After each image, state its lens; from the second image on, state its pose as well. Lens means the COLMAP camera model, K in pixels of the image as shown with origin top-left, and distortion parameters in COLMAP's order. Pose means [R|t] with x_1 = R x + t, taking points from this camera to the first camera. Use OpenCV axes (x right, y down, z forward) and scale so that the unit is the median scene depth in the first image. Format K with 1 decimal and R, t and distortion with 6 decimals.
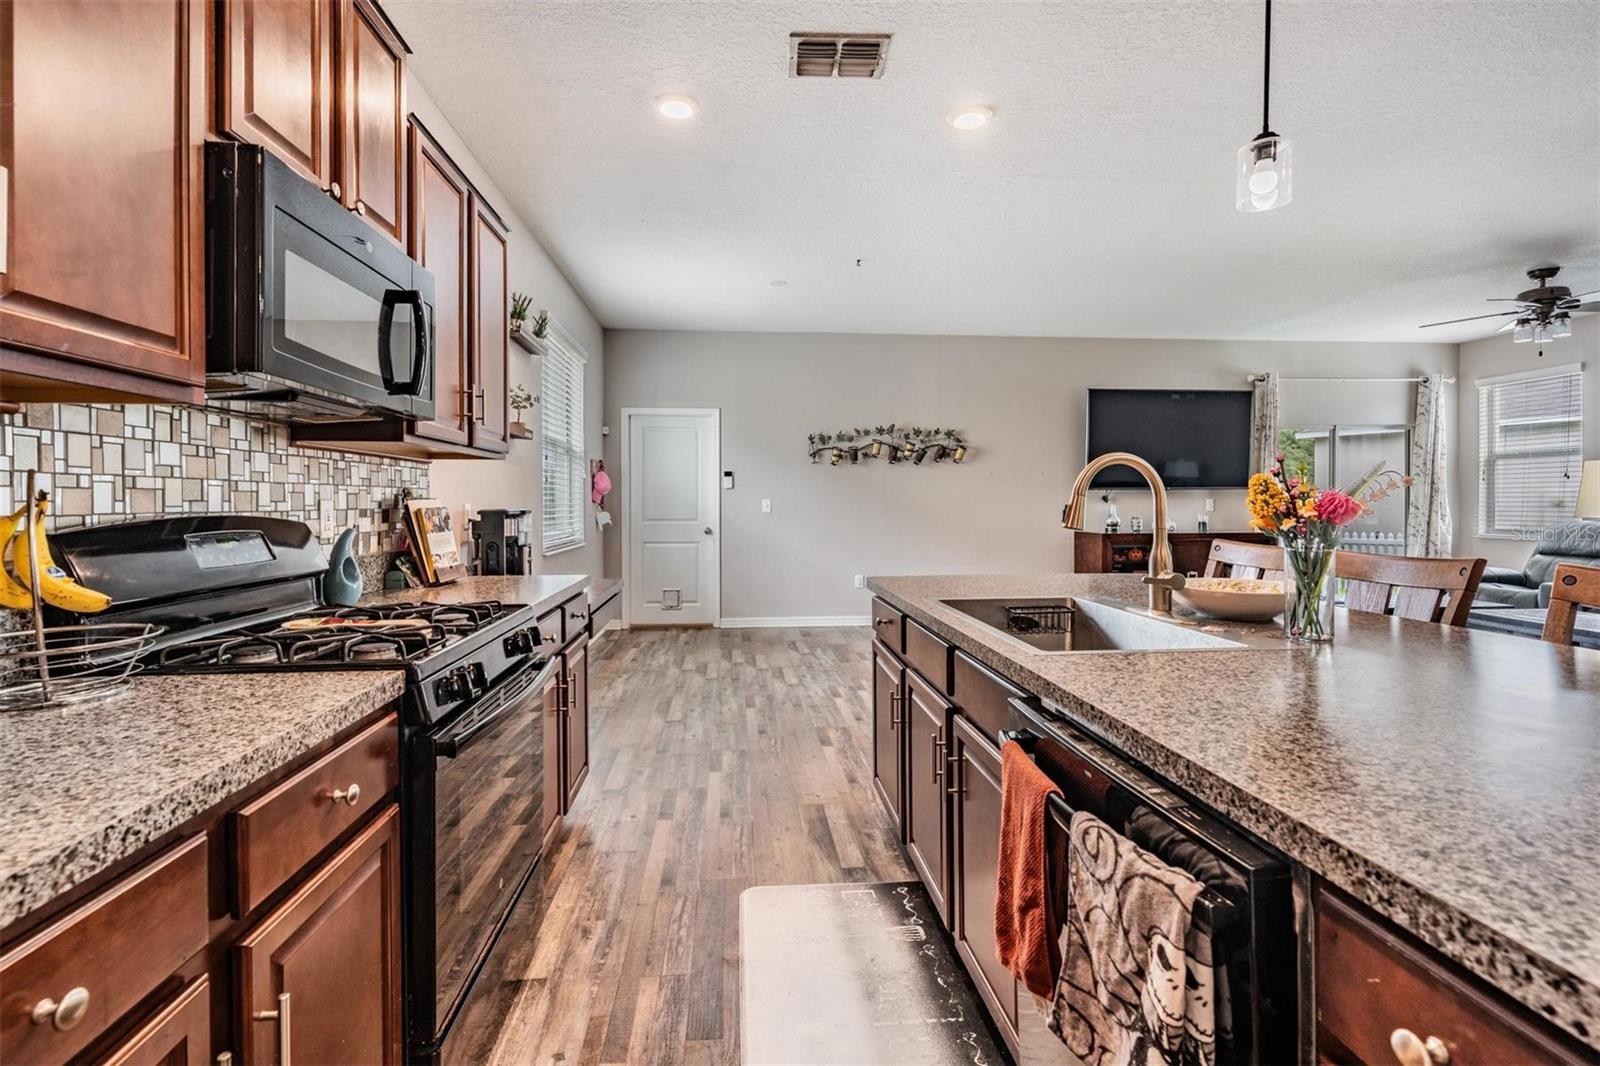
lens RADIAL K [[738.0, 0, 791.6], [0, 738.0, 498.7], [0, 0, 1]] dist [0.039912, 0.000194]
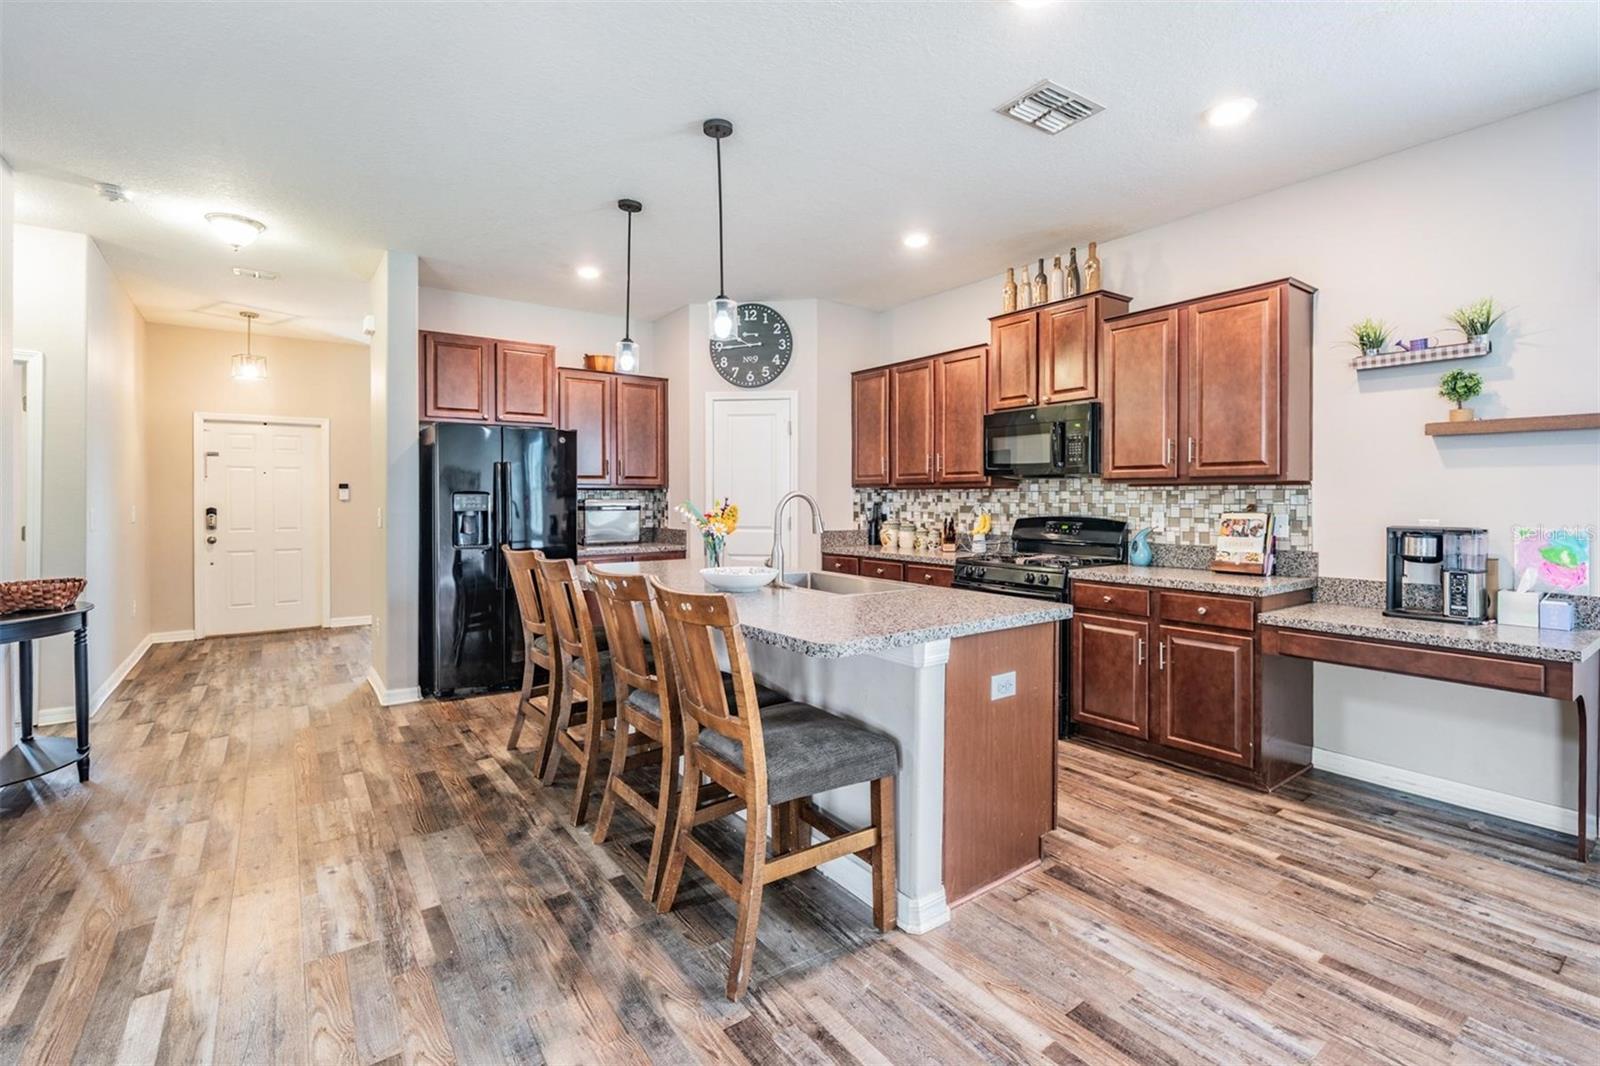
lens RADIAL K [[738.0, 0, 791.6], [0, 738.0, 498.7], [0, 0, 1]] dist [0.039912, 0.000194]
pose [[-0.856799, 0.003603, -0.515639, 1.331064], [0.004219, 0.999991, -0.000024, -0.041081], [0.515634, -0.002196, -0.856806, 2.464778]]
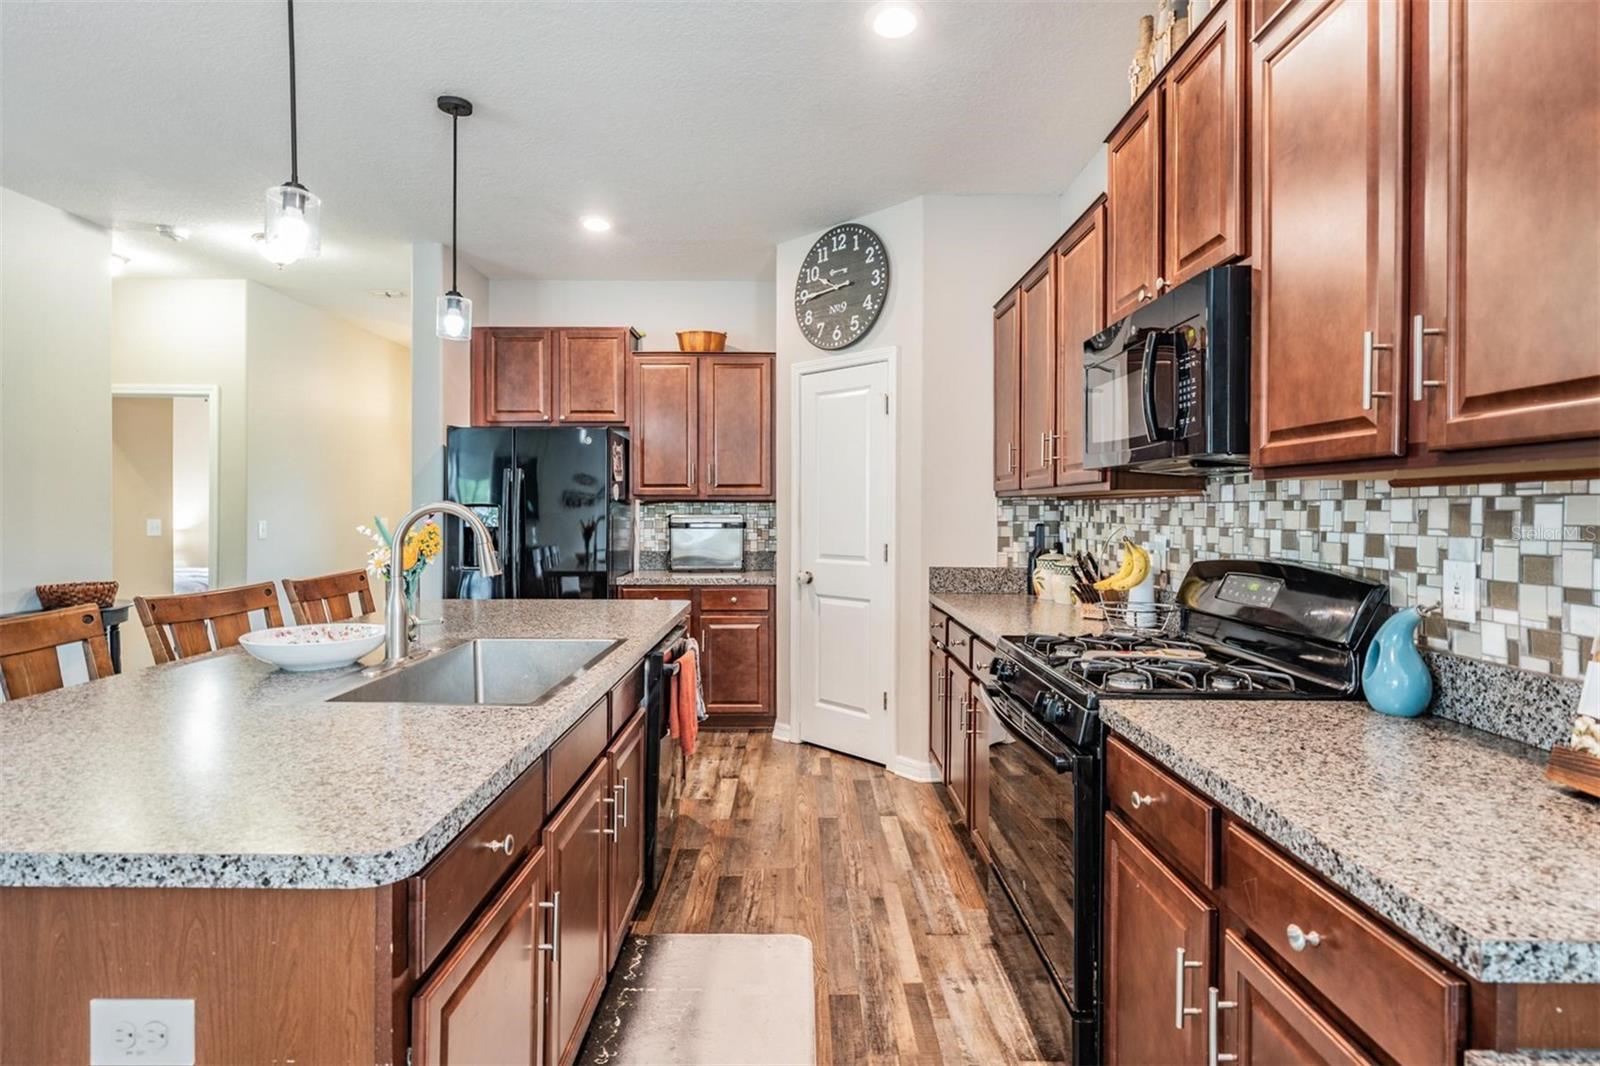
lens RADIAL K [[790.1, 0, 796.0], [0, 790.1, 515.7], [0, 0, 1]] dist [0.019496, 0.000424]
pose [[-0.996066, -0.001592, 0.088603, -0.132452], [-0.001330, 0.999995, 0.003011, -0.044190], [-0.088607, 0.002881, -0.996063, 1.989699]]
